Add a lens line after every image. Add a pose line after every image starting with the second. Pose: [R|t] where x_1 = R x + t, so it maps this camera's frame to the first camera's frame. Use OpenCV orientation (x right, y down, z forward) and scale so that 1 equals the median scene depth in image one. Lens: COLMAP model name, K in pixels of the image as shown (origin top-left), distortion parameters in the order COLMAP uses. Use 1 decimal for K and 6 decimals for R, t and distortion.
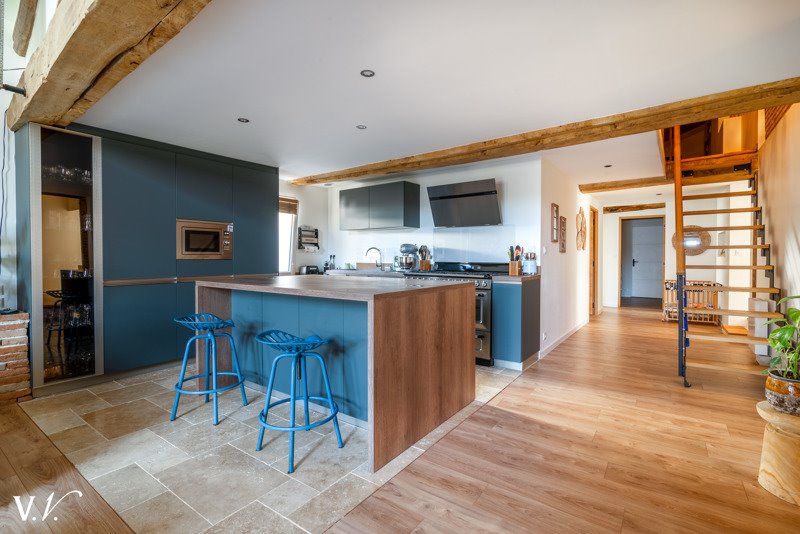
lens RADIAL K [[368.1, 0, 395.0], [0, 368.1, 261.2], [0, 0, 1]] dist [-0.018714, -0.000356]
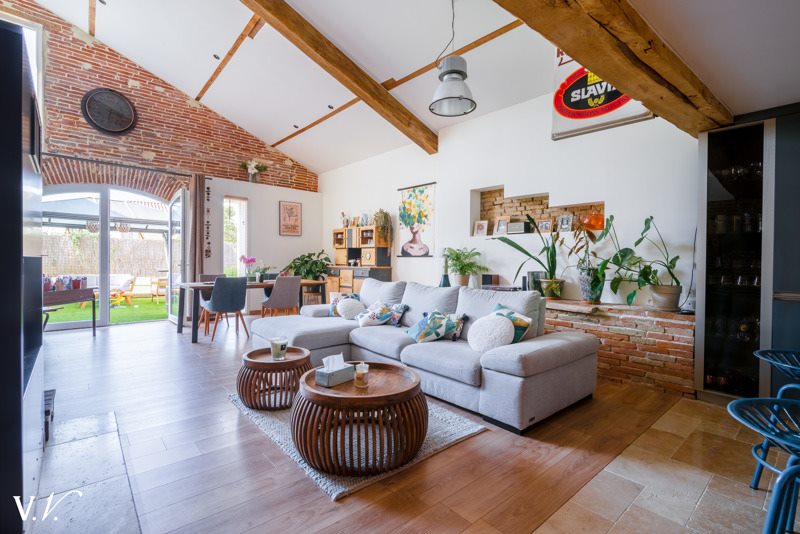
lens RADIAL K [[368.1, 0, 396.7], [0, 368.1, 267.8], [0, 0, 1]] dist [-0.018714, -0.000356]
pose [[-0.243926, 0.017002, -0.969645, 0.219709], [-0.023554, 0.999447, 0.023450, -0.001001], [0.969508, 0.028559, -0.243391, 0.422248]]
